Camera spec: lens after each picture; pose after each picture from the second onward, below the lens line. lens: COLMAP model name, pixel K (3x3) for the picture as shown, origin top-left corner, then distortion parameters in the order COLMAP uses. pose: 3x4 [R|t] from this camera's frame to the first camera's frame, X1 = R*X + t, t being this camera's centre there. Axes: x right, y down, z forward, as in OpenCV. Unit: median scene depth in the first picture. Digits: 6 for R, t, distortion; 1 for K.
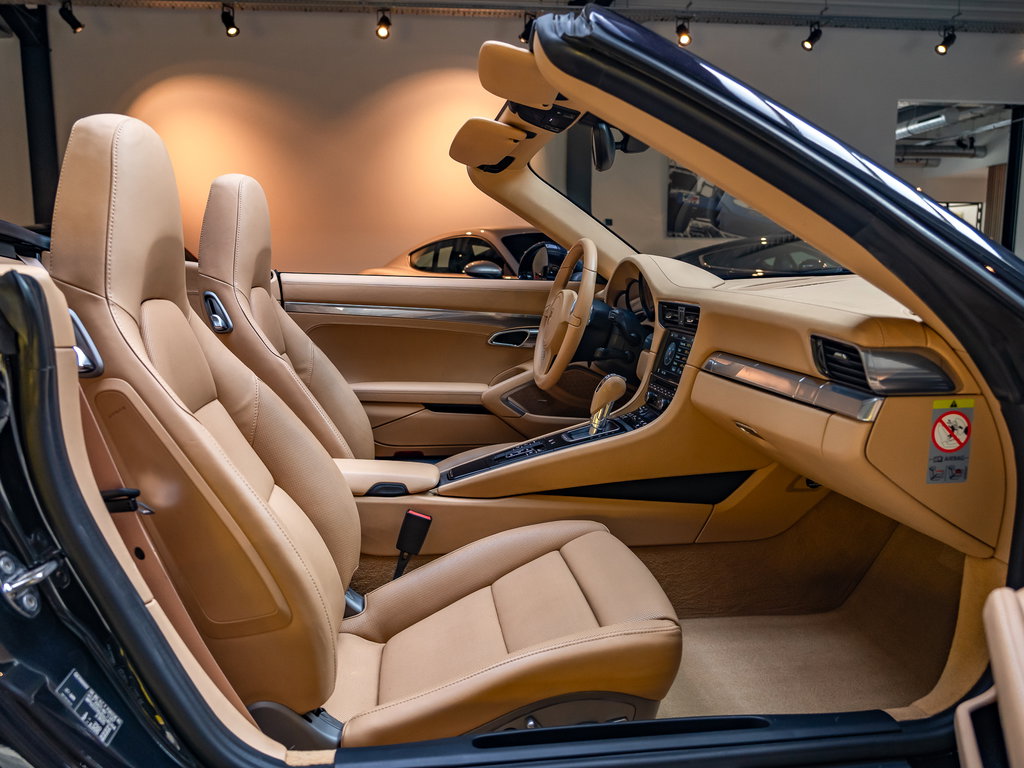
lens RADIAL K [[775.7, 0, 510.6], [0, 775.7, 379.1], [0, 0, 1]] dist [-0.039839, 0.038720]
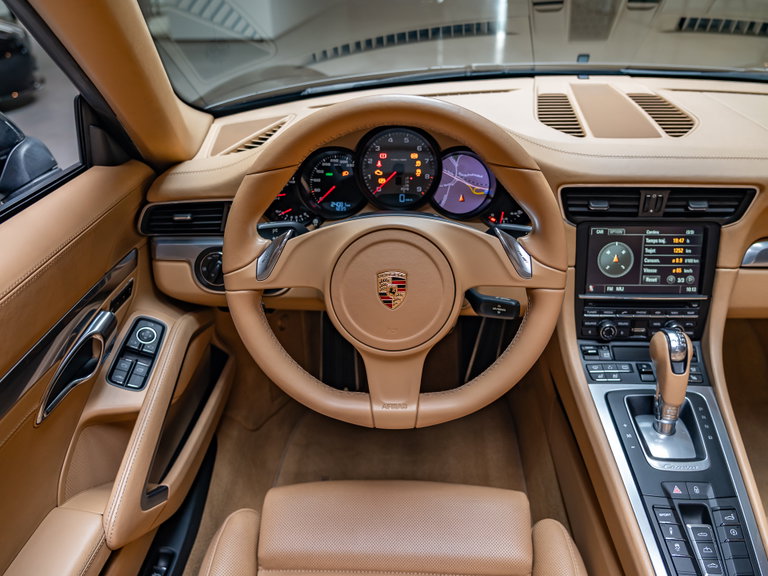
lens RADIAL K [[597.8, 0, 383.2], [0, 597.8, 285.8], [0, 0, 1]] dist [-0.005899, -0.016332]
pose [[0.174288, -0.481403, 0.858996, -0.304966], [0.150340, 0.875130, 0.459941, -0.302141], [-0.973150, 0.048979, 0.224899, 1.166673]]
